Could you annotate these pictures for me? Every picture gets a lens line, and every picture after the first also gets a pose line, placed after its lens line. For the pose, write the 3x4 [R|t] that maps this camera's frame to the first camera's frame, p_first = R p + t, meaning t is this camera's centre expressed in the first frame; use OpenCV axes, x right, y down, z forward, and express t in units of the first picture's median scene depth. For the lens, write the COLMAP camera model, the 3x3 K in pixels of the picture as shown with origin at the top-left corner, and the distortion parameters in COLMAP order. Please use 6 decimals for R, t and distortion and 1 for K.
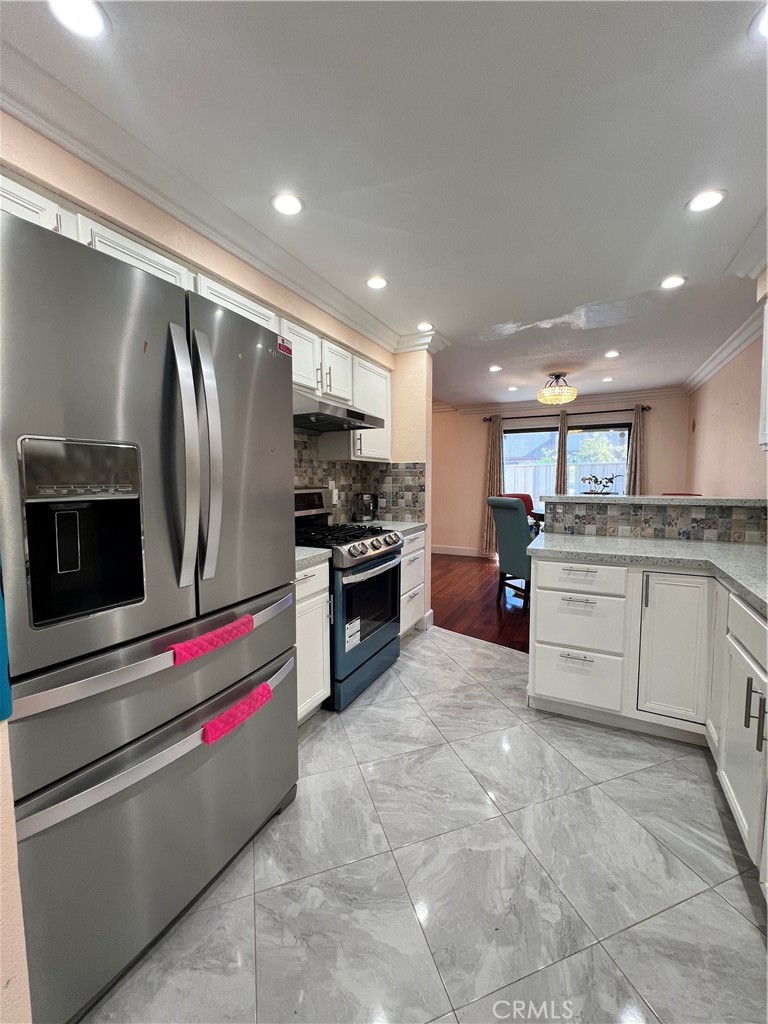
lens RADIAL K [[410.1, 0, 388.3], [0, 410.1, 510.1], [0, 0, 1]] dist [0.001335, 0.000556]
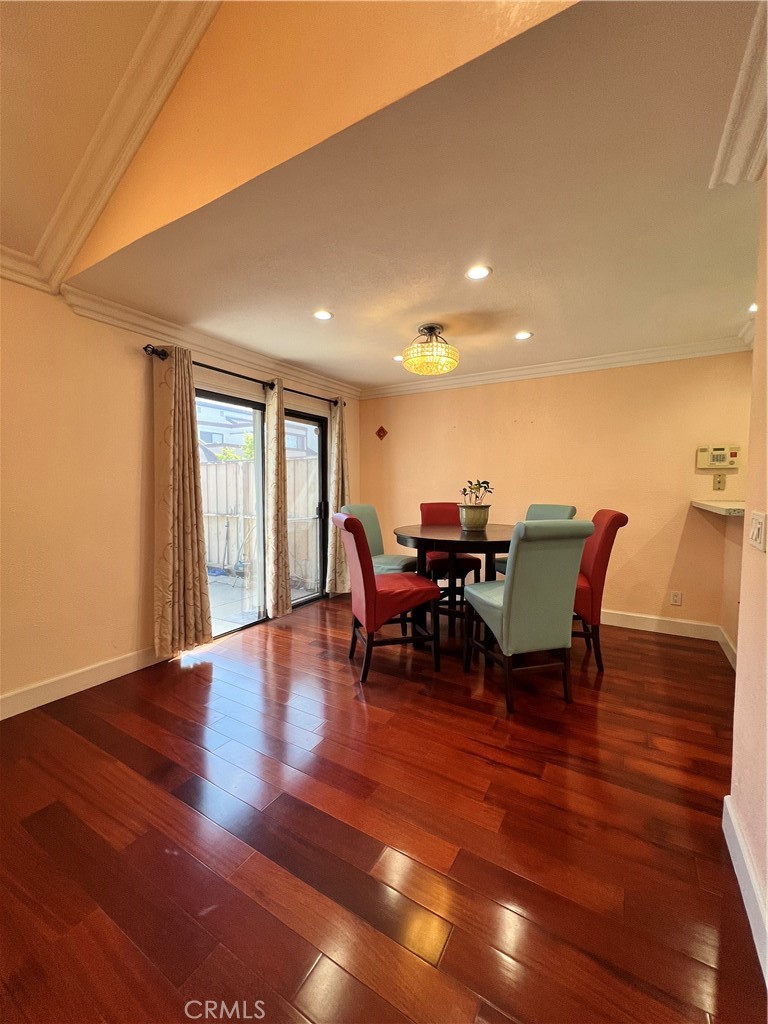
lens RADIAL K [[409.5, 0, 386.4], [0, 409.5, 509.8], [0, 0, 1]] dist [-0.002717, 0.000581]
pose [[0.074693, -0.052756, 0.995810, -0.499353], [0.075149, 0.996058, 0.047133, -0.146905], [-0.994371, 0.071314, 0.078363, 1.973869]]
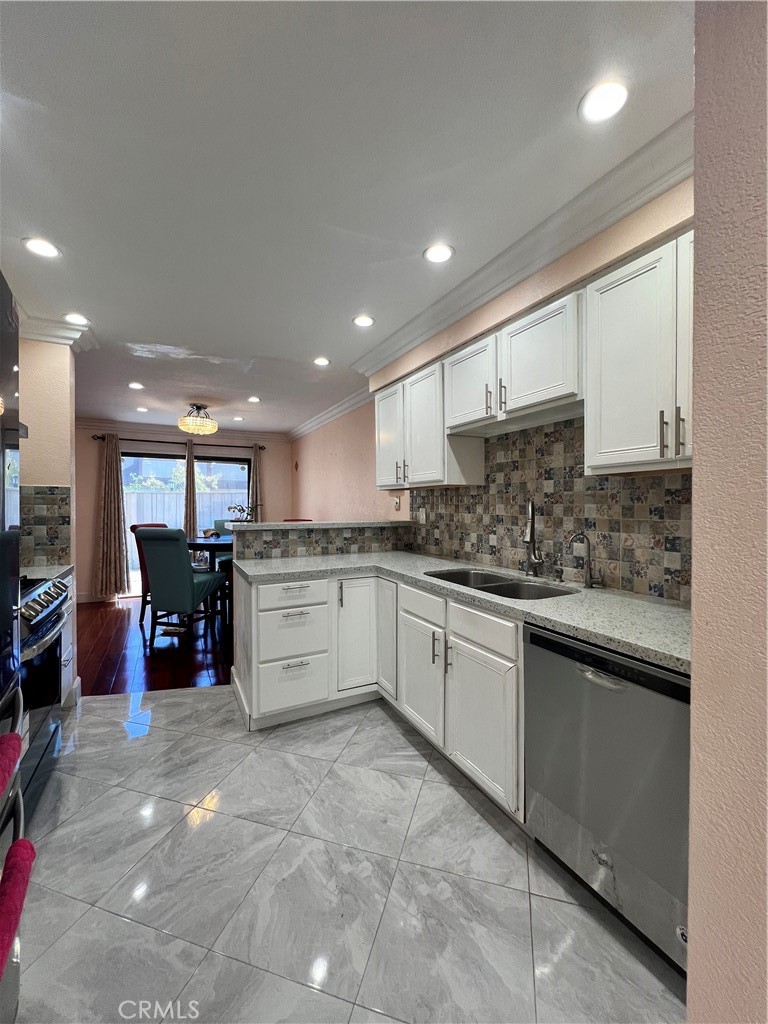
lens RADIAL K [[409.5, 0, 386.4], [0, 409.5, 509.8], [0, 0, 1]] dist [-0.002717, 0.000581]
pose [[0.581515, -0.003601, 0.813528, -0.276104], [0.059536, 0.997497, -0.038141, -0.010521], [-0.811354, 0.070614, 0.580274, 0.092945]]
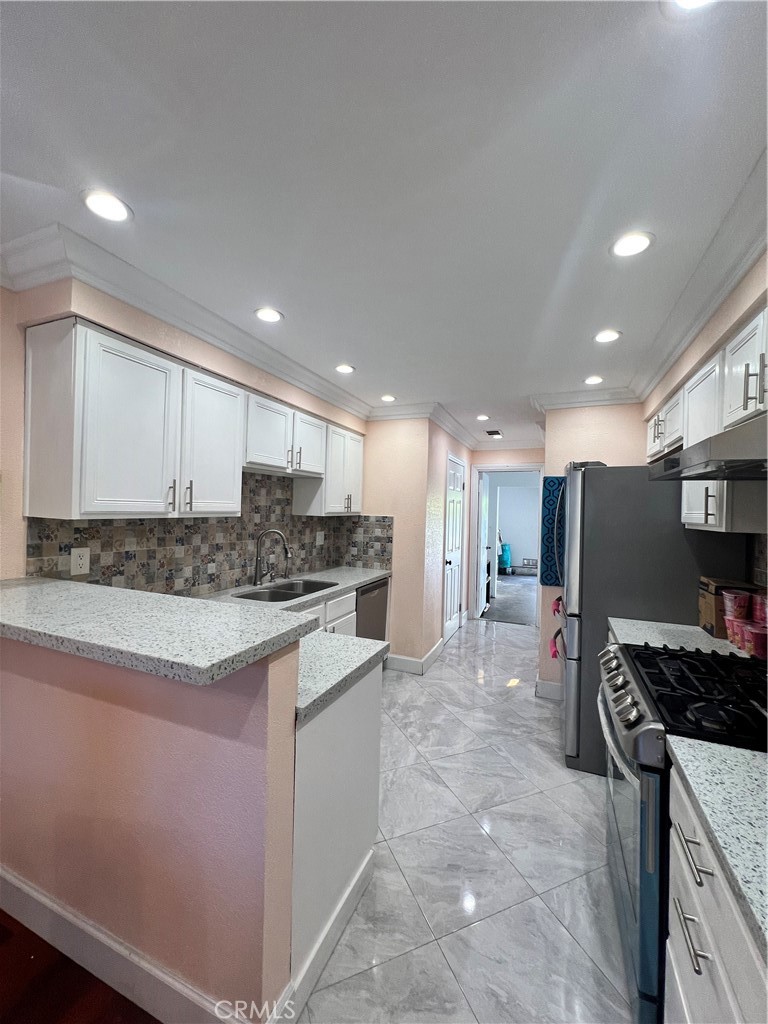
lens RADIAL K [[409.5, 0, 386.4], [0, 409.5, 509.8], [0, 0, 1]] dist [-0.002717, 0.000581]
pose [[-0.997683, -0.019021, -0.065317, 0.363511], [-0.024240, 0.996496, 0.080054, -0.214187], [0.063565, 0.081451, -0.994648, 1.617884]]
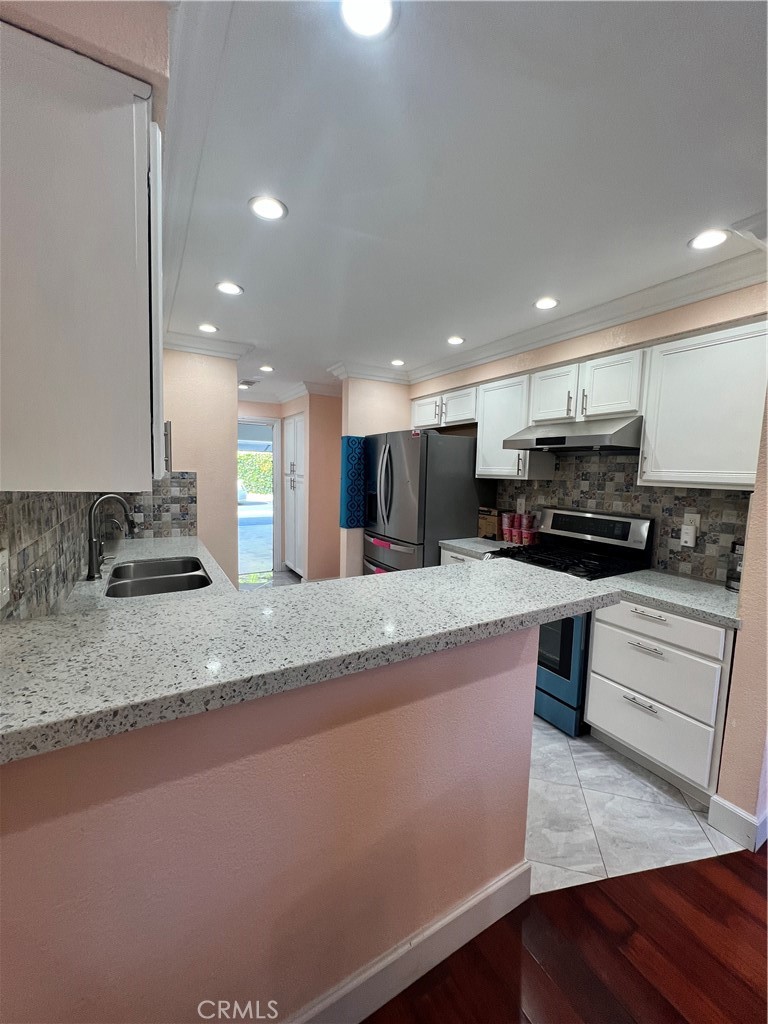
lens RADIAL K [[410.1, 0, 388.3], [0, 410.1, 510.1], [0, 0, 1]] dist [0.001335, 0.000556]
pose [[-0.544534, 0.075672, -0.835319, 1.030127], [-0.086463, 0.985551, 0.145645, -0.188684], [0.834271, 0.151533, -0.530123, 1.290289]]
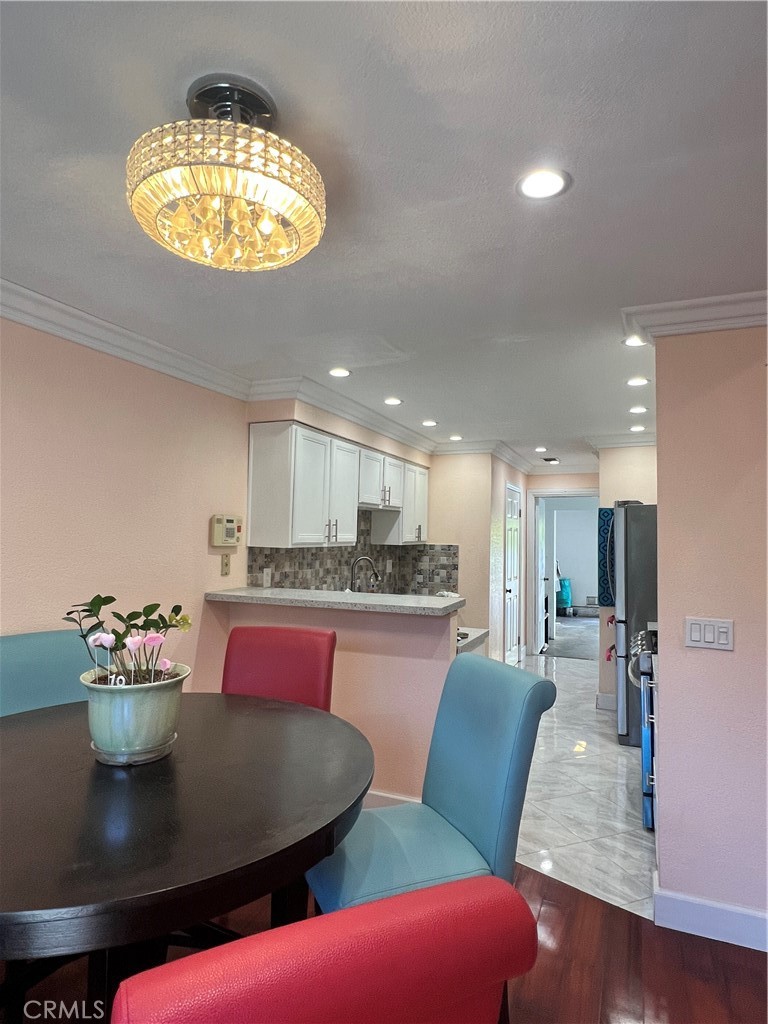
lens RADIAL K [[587.6, 0, 386.2], [0, 587.6, 509.1], [0, 0, 1]] dist [0.002700, -0.000359]
pose [[-0.998337, -0.013210, -0.056109, 0.670455], [-0.015069, 0.999347, 0.032848, -0.285339], [0.055639, 0.033639, -0.997884, 2.440635]]
